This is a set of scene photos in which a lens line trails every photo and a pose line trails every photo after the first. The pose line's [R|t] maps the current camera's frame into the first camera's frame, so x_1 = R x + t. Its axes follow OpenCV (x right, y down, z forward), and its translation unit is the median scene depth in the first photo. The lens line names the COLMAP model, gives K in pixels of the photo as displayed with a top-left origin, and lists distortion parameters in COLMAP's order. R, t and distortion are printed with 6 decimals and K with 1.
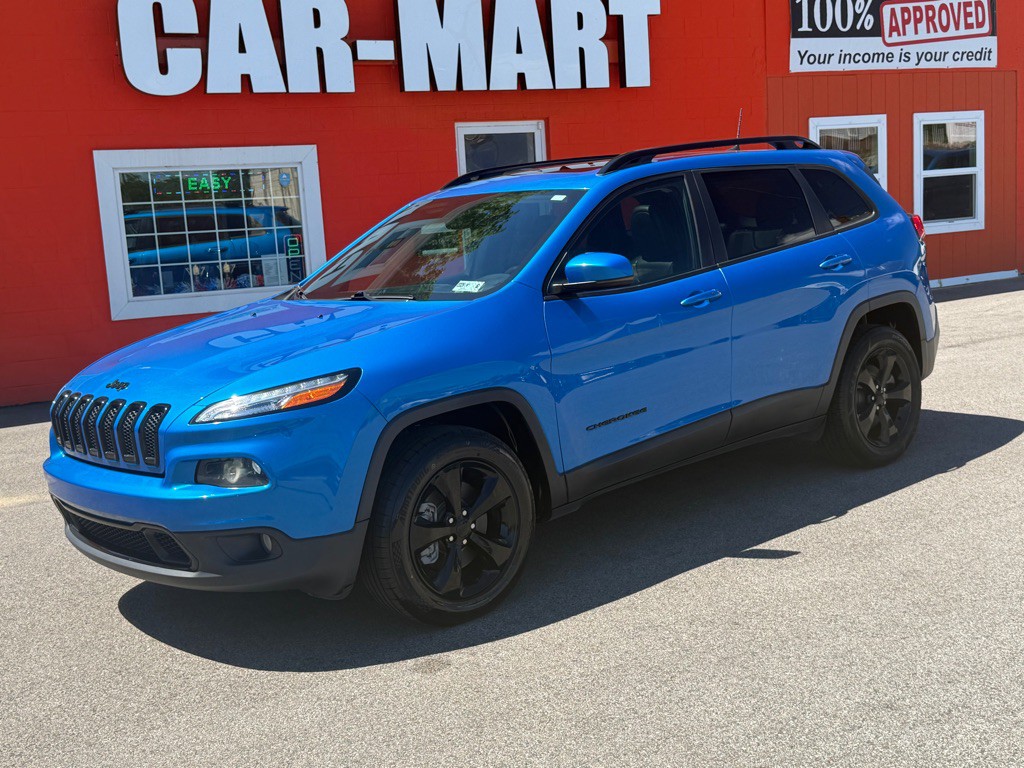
lens RADIAL K [[1236.7, 0, 512.0], [0, 1236.7, 384.0], [0, 0, 1]] dist [0.204862, -0.455943]
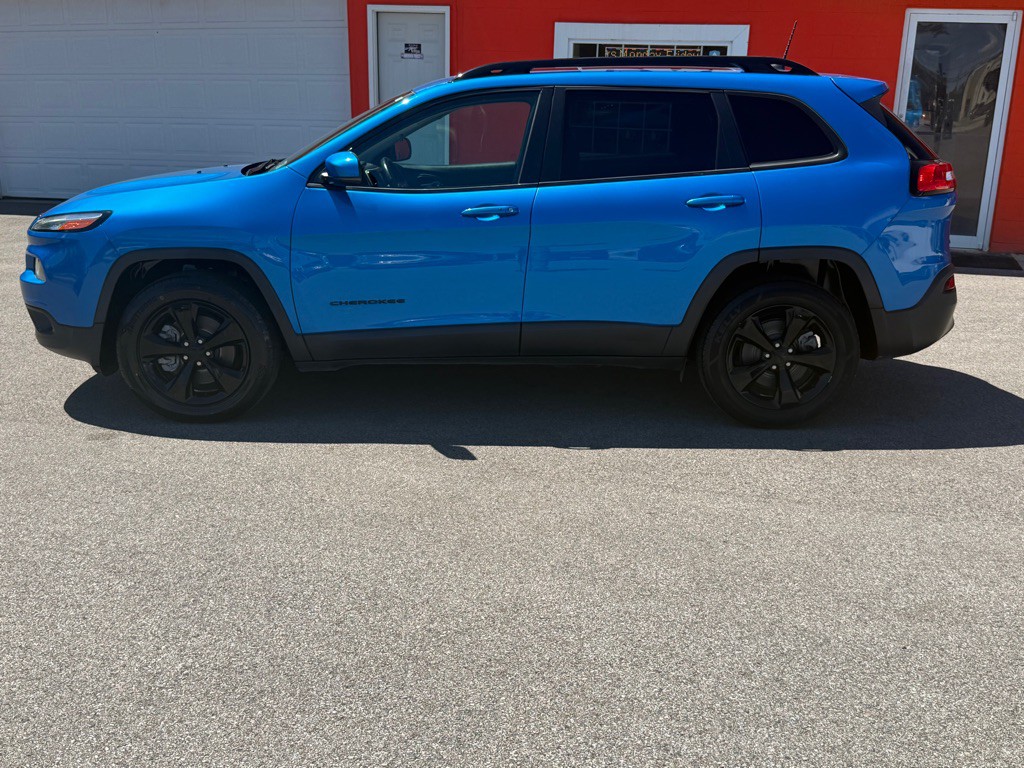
lens RADIAL K [[1109.8, 0, 510.3], [0, 1109.8, 410.2], [0, 0, 1]] dist [0.124711, -0.221170]
pose [[0.731602, 0.276111, -0.623315, 0.663399], [-0.172315, 0.959517, 0.222787, -0.099780], [0.659595, -0.055585, 0.749563, 0.241080]]
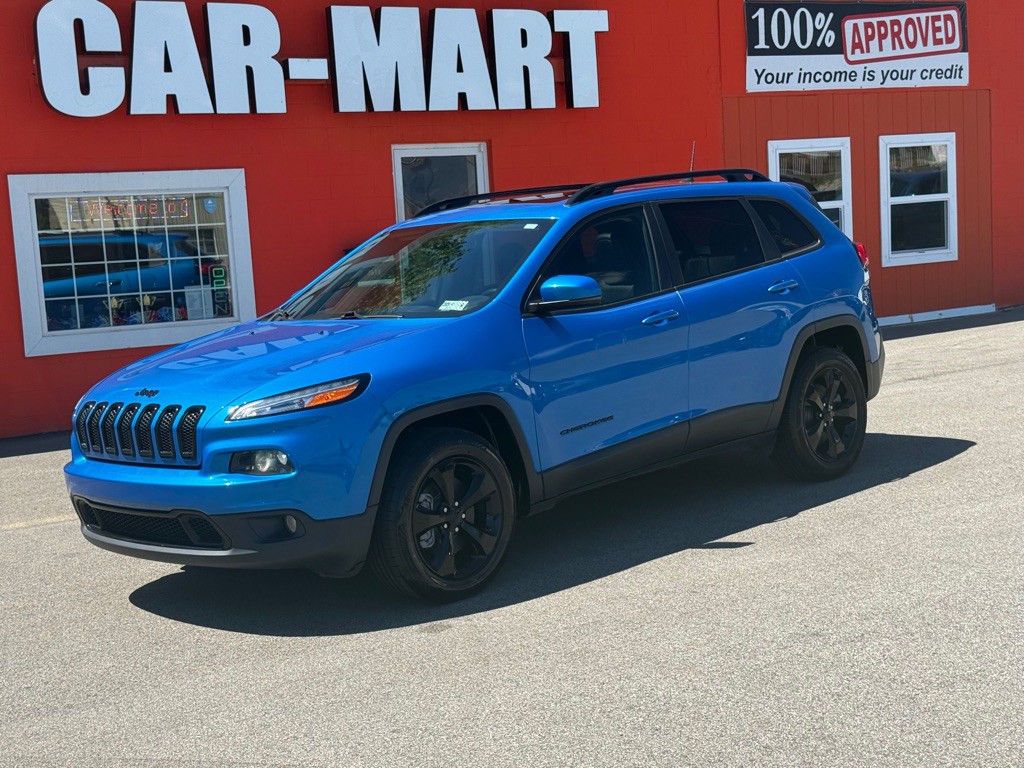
lens RADIAL K [[1555.9, 0, 509.1], [0, 1555.9, 399.7], [0, 0, 1]] dist [0.157062, -0.155236]
pose [[0.998243, -0.005955, 0.058950, -0.051943], [0.008089, 0.999318, -0.036025, 0.042876], [-0.058695, 0.036438, 0.997611, -0.298978]]
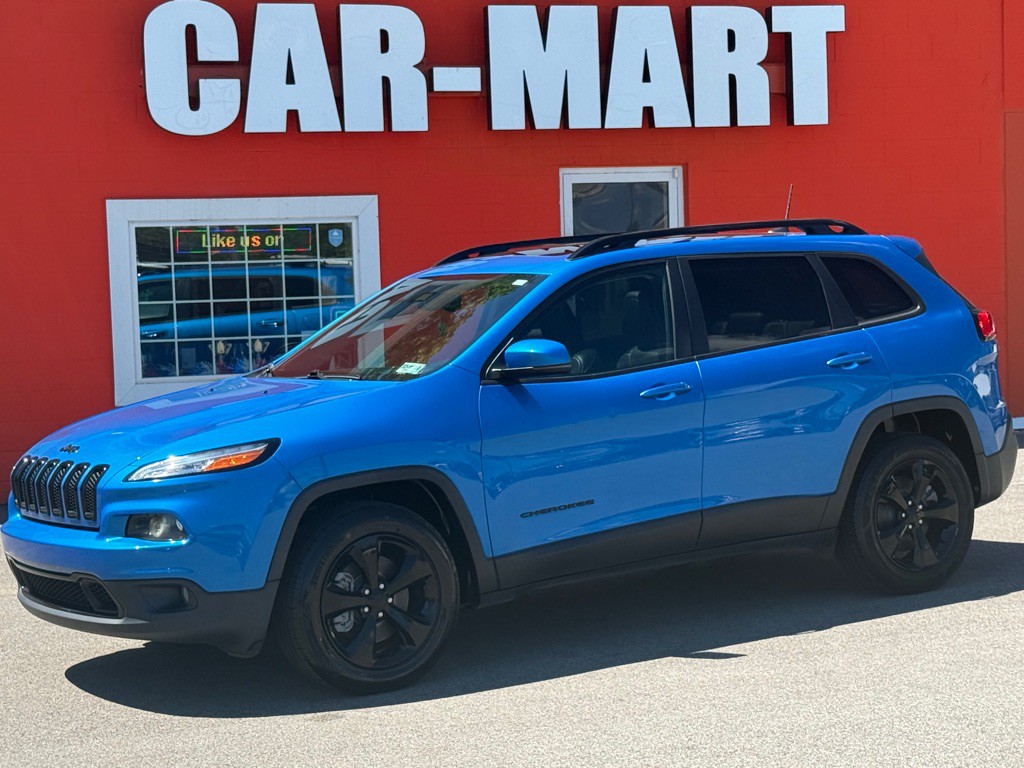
lens RADIAL K [[2088.5, 0, 502.0], [0, 2088.5, 406.6], [0, 0, 1]] dist [0.133102, 0.188088]
pose [[0.987523, 0.038263, -0.152756, 0.226450], [-0.048959, 0.996559, -0.066882, 0.047111], [0.149672, 0.073527, 0.985998, -0.499990]]
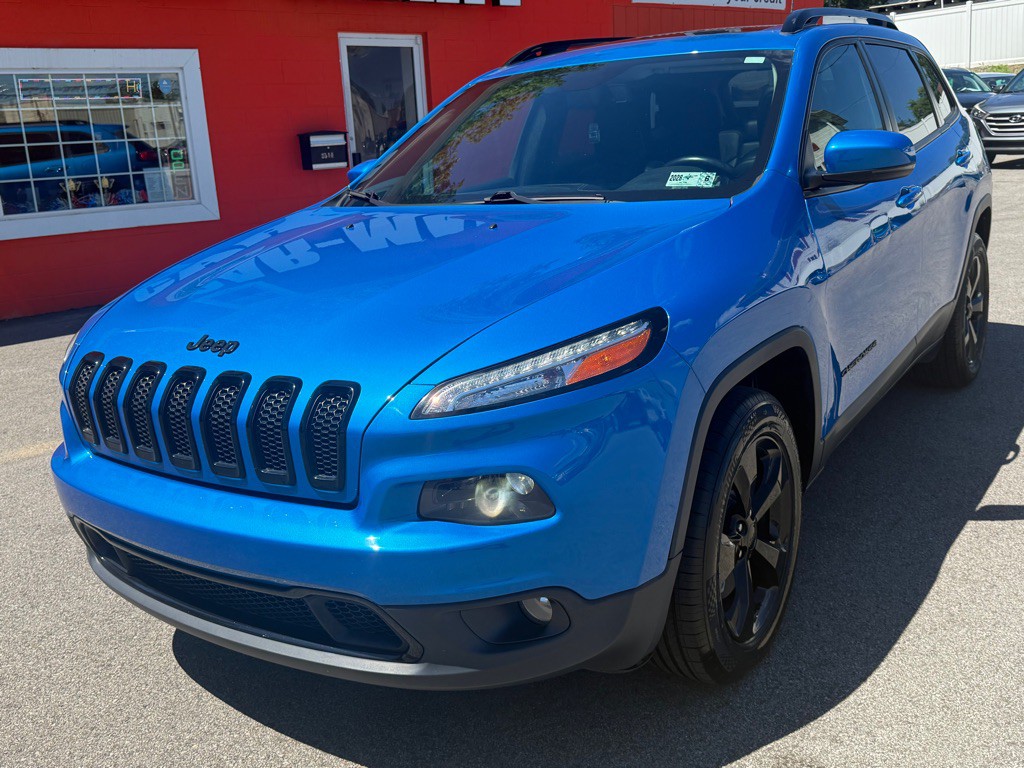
lens RADIAL K [[972.6, 0, 512.0], [0, 972.6, 384.0], [0, 0, 1]] dist [0.122369, -0.285479]
pose [[0.970014, -0.048941, 0.238071, -0.204940], [0.025733, 0.994691, 0.099634, -0.016708], [-0.241683, -0.090520, 0.966124, 0.366375]]
